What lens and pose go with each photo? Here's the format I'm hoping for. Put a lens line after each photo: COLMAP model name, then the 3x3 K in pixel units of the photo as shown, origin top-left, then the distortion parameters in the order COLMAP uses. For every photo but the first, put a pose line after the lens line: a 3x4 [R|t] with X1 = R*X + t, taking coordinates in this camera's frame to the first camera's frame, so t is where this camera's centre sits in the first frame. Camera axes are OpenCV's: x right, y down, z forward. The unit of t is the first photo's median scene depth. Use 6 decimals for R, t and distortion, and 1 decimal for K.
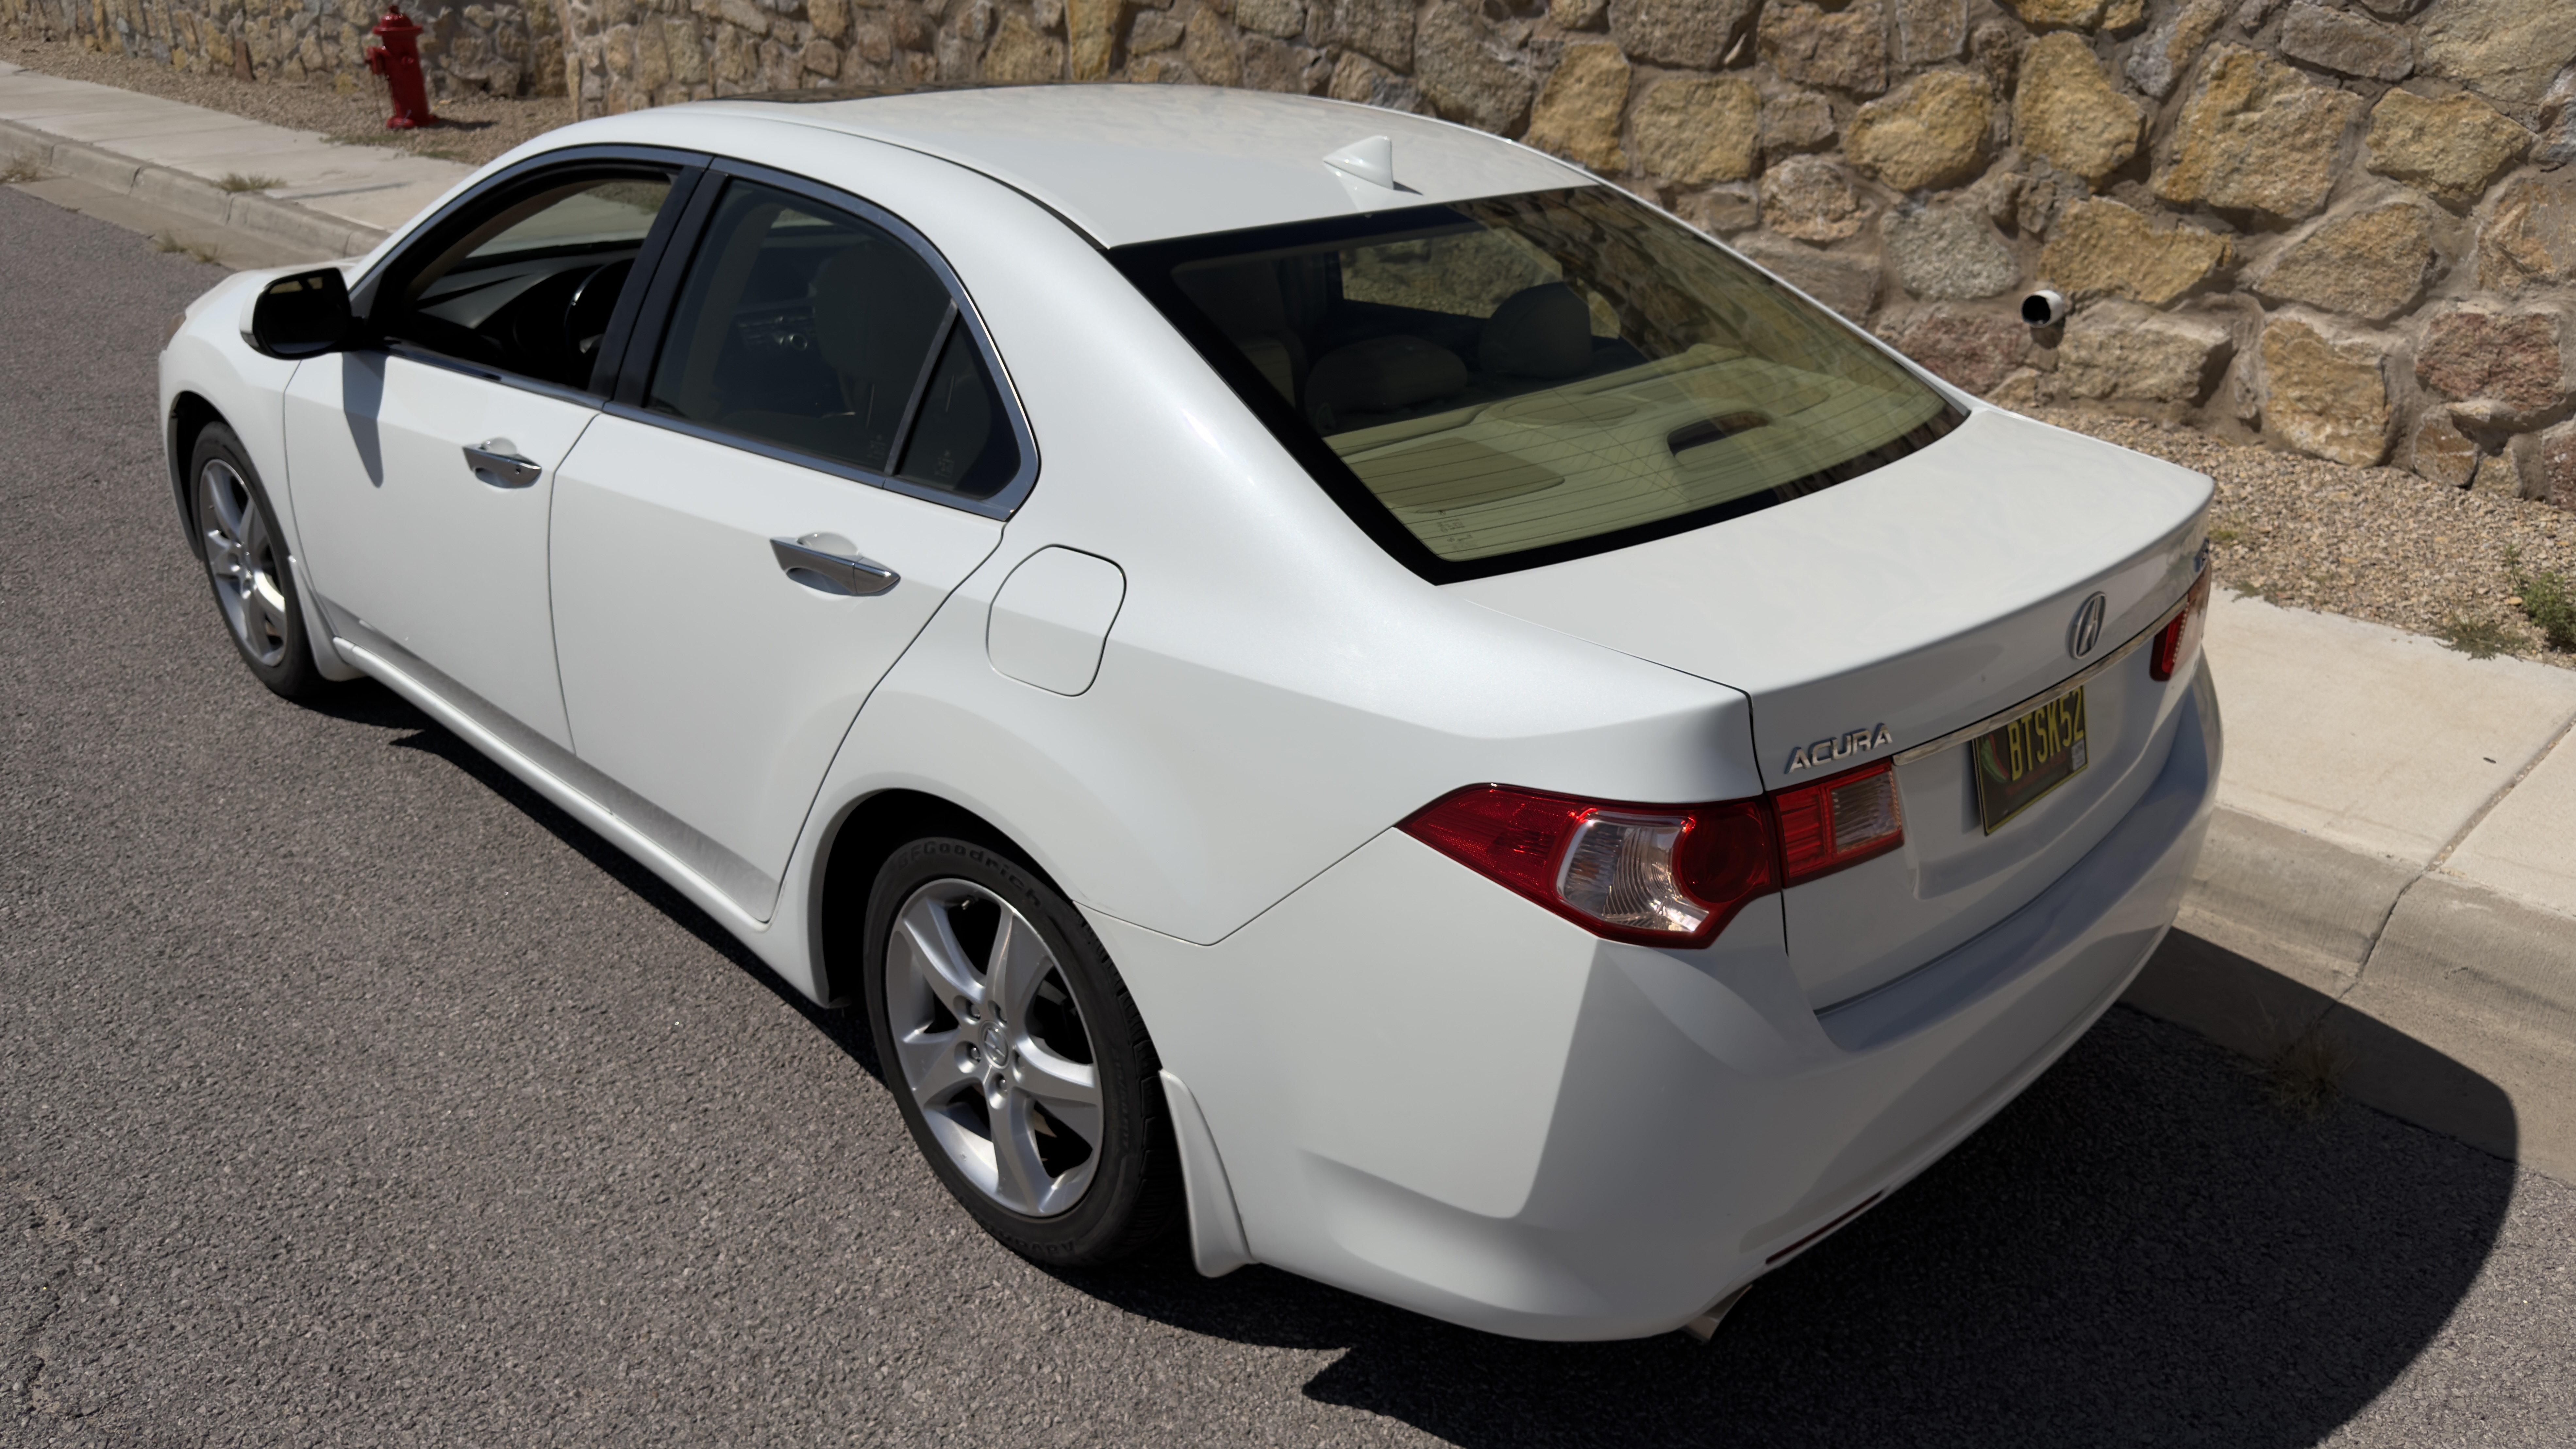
lens RADIAL K [[1865.7, 0, 1271.8], [0, 1865.7, 780.1], [0, 0, 1]] dist [0.040659, -0.055241]
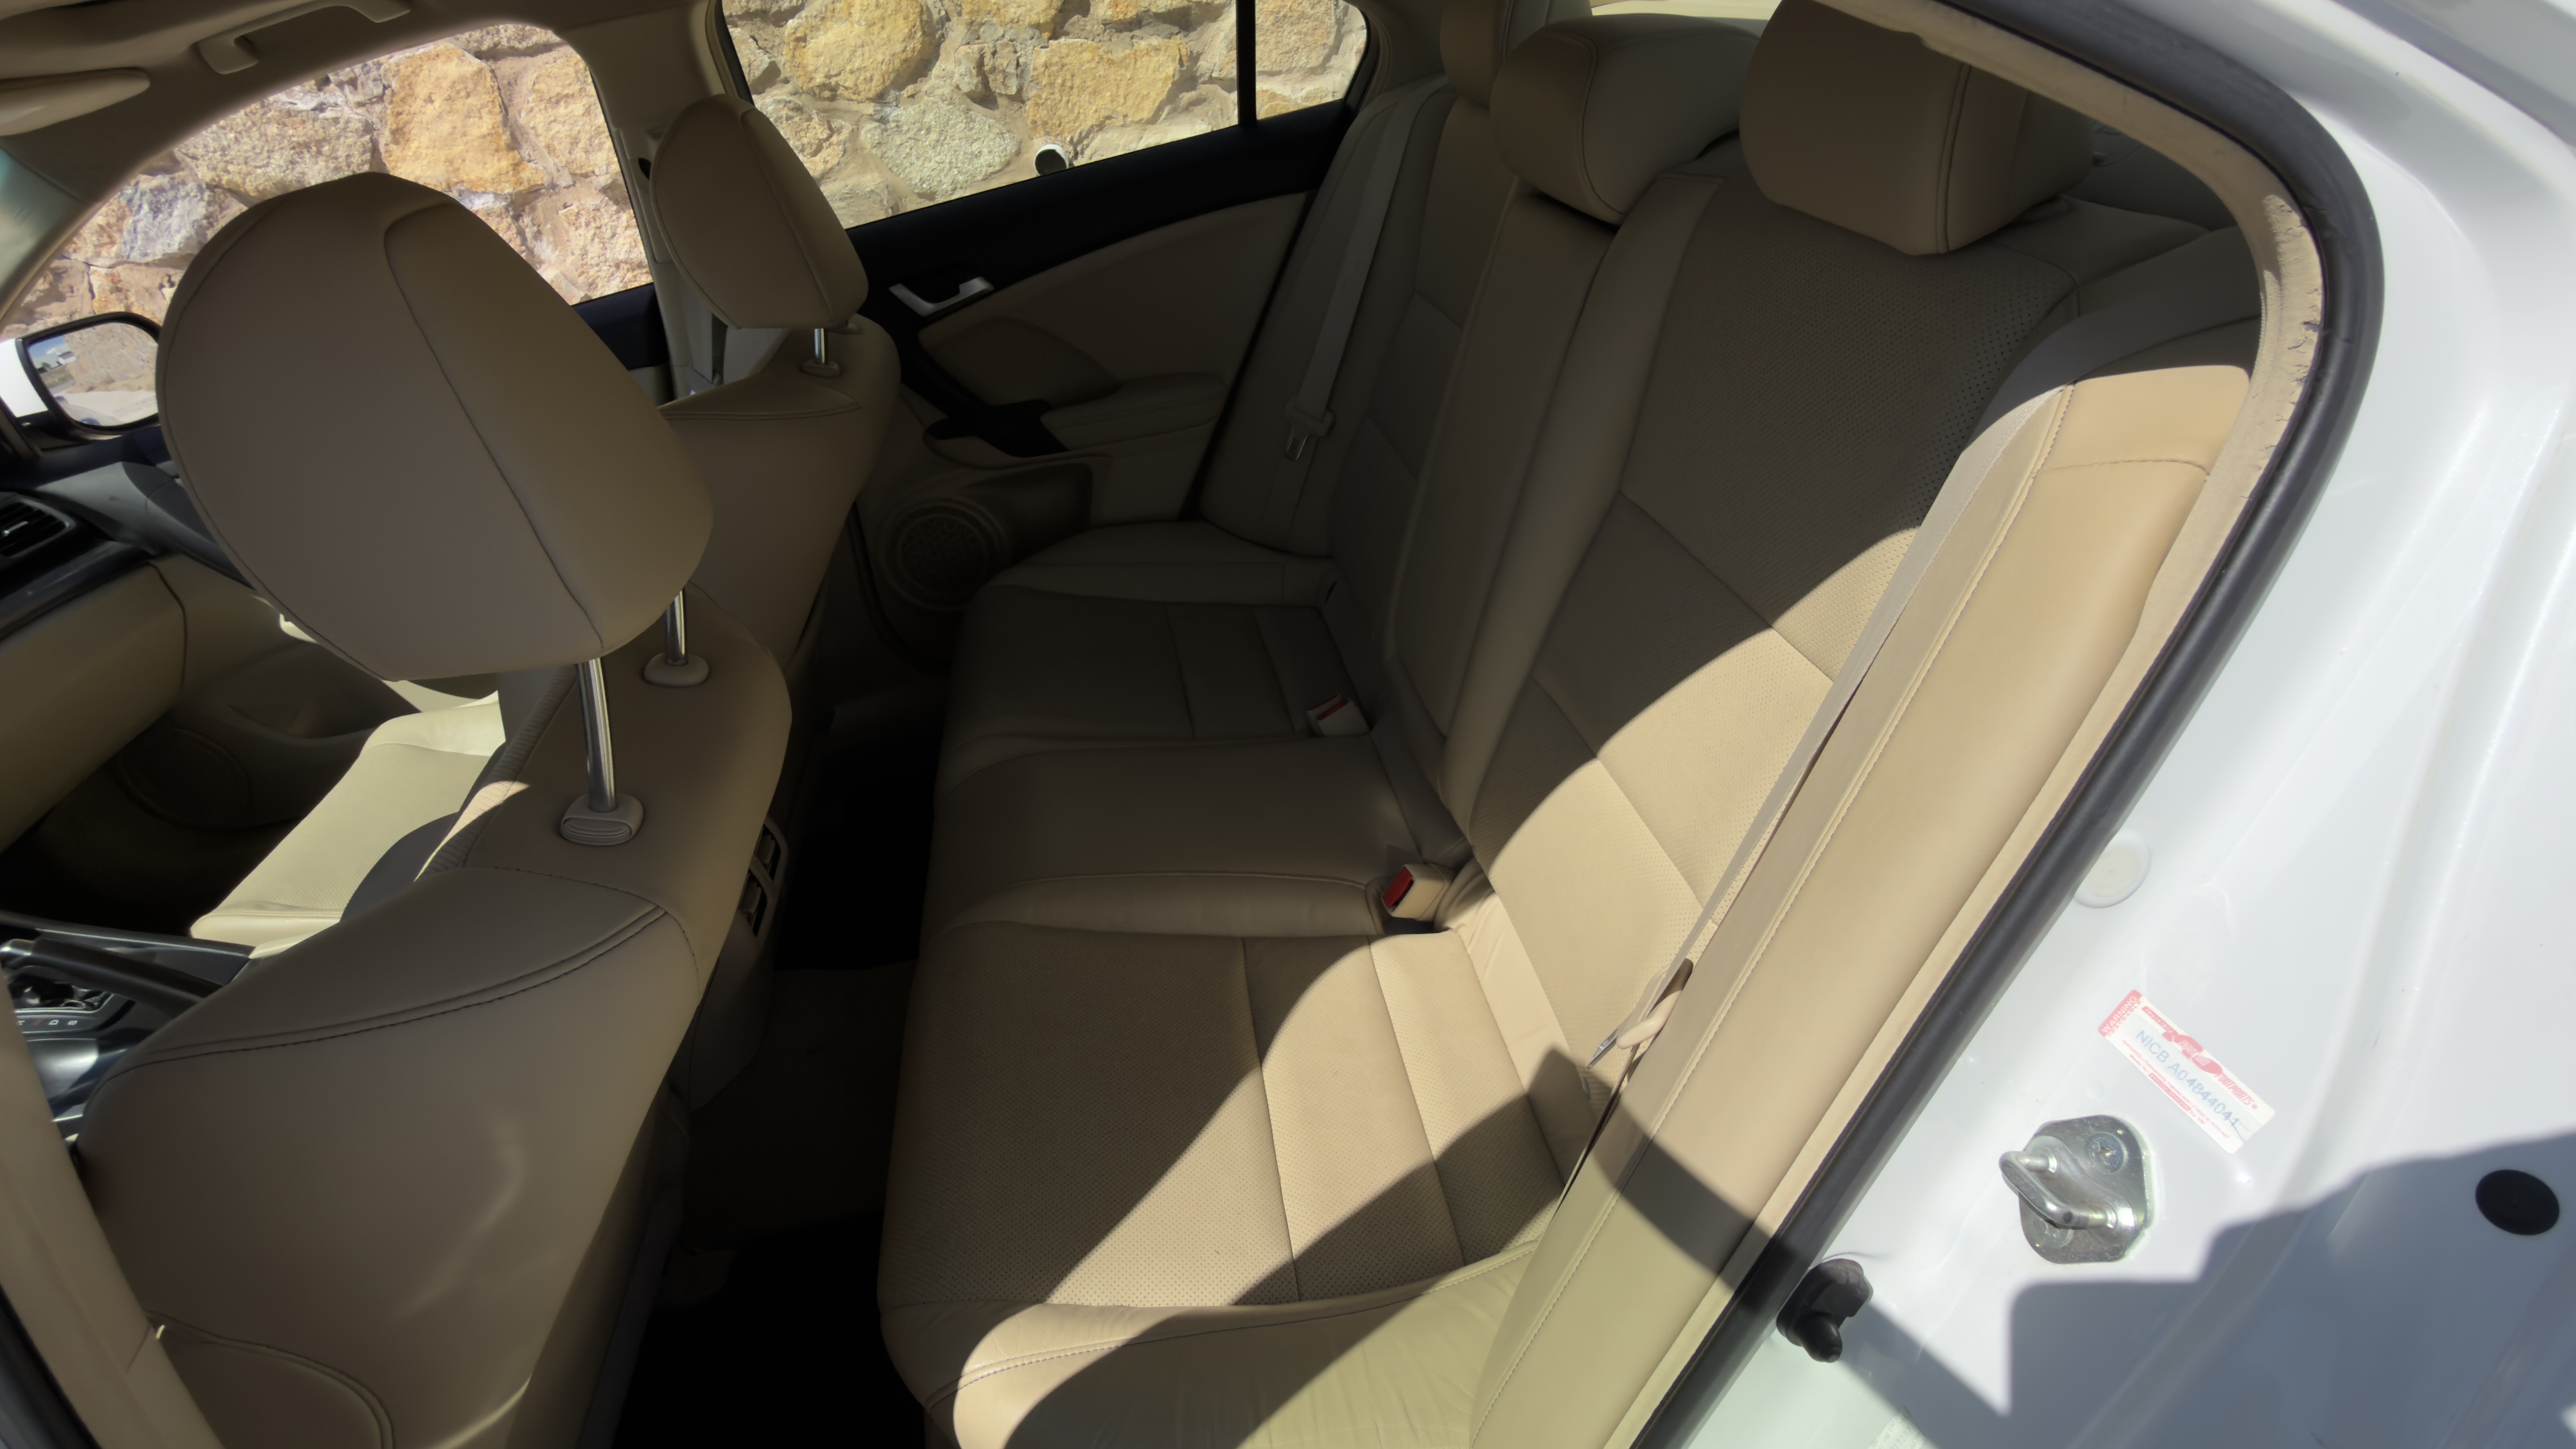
lens RADIAL K [[1290.4, 0, 1269.7], [0, 1290.4, 733.6], [0, 0, 1]] dist [0.008010, -0.001097]
pose [[0.579149, -0.545260, 0.606035, -0.138789], [0.507364, 0.822960, 0.255575, -0.098875], [-0.638097, 0.159464, 0.753262, 0.381287]]
